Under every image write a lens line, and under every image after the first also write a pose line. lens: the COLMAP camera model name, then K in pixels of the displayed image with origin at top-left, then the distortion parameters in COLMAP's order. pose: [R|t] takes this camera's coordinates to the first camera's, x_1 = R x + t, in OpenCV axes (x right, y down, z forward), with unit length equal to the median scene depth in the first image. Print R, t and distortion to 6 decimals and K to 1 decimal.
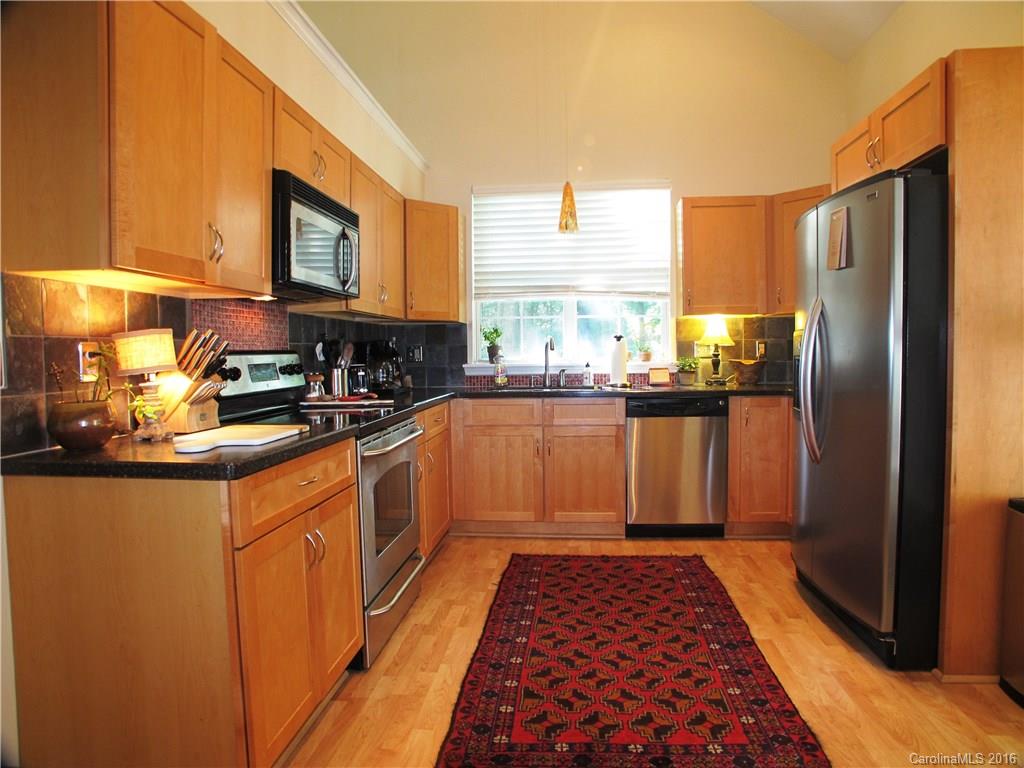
lens RADIAL K [[617.9, 0, 527.7], [0, 617.9, 376.2], [0, 0, 1]] dist [-0.094353, 0.038536]
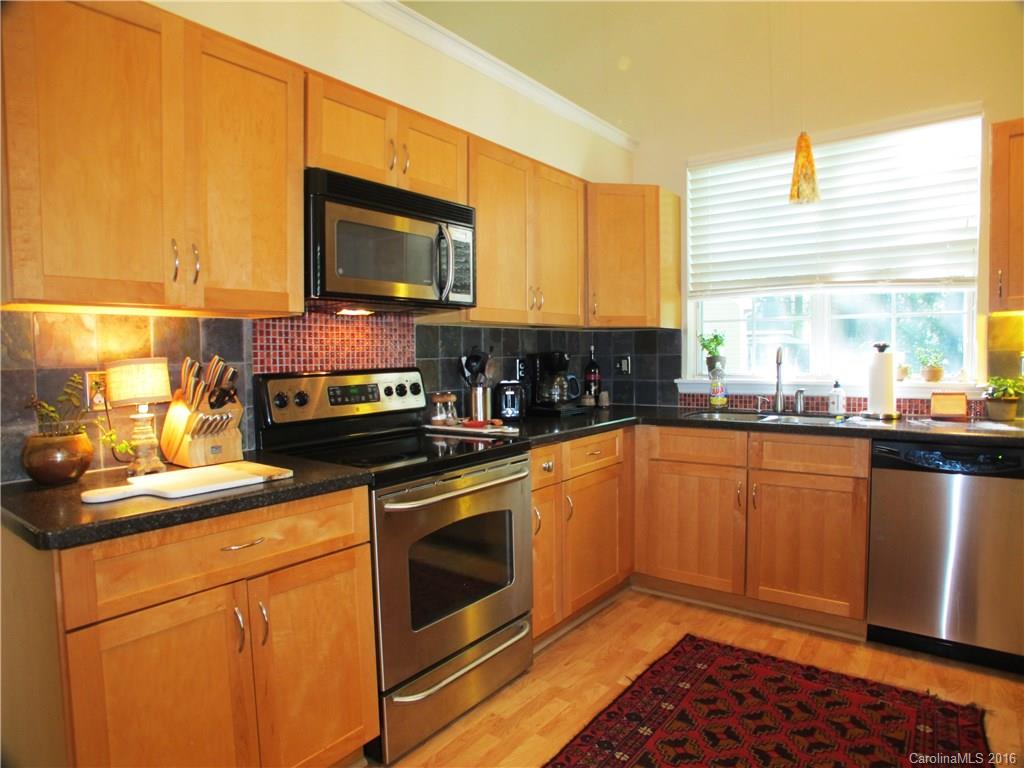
lens RADIAL K [[617.9, 0, 515.4], [0, 617.9, 383.3], [0, 0, 1]] dist [-0.094353, 0.038536]
pose [[0.847226, 0.026293, -0.530581, 0.173711], [-0.017680, 0.999617, 0.021304, -0.031942], [0.530938, -0.008668, 0.847366, 0.235774]]
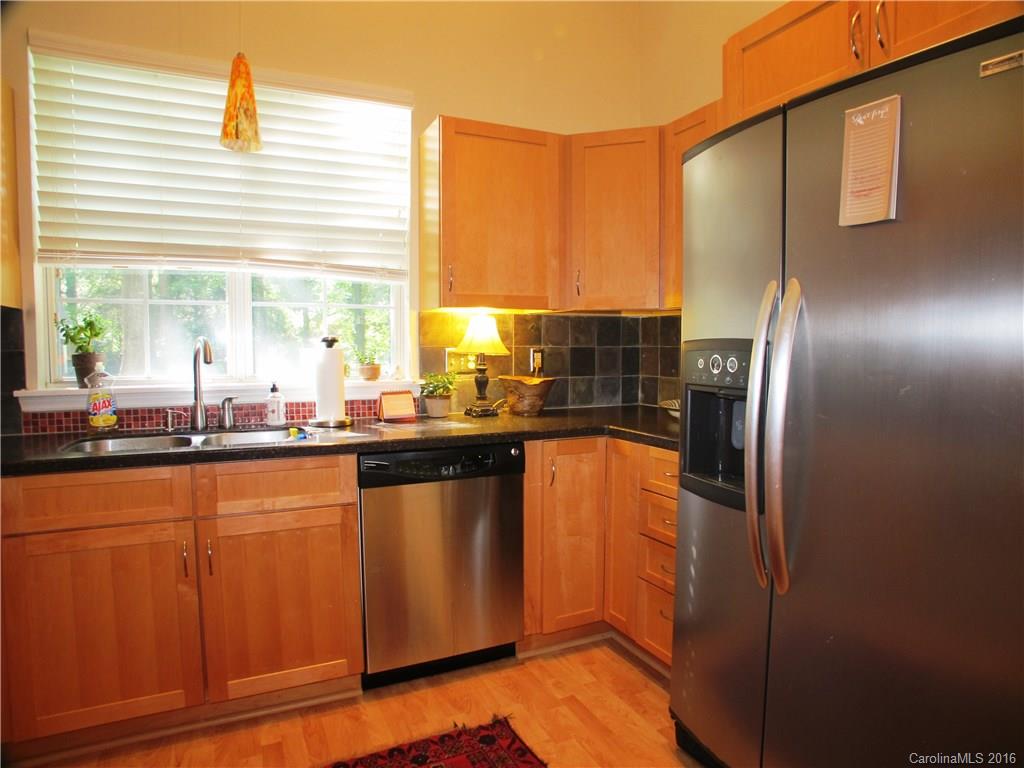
lens RADIAL K [[617.9, 0, 516.7], [0, 617.9, 387.8], [0, 0, 1]] dist [-0.094353, 0.038536]
pose [[0.863059, -0.020883, 0.504672, 0.006341], [0.008106, 0.999589, 0.027499, -0.036800], [-0.505039, -0.019642, 0.862873, 0.452348]]
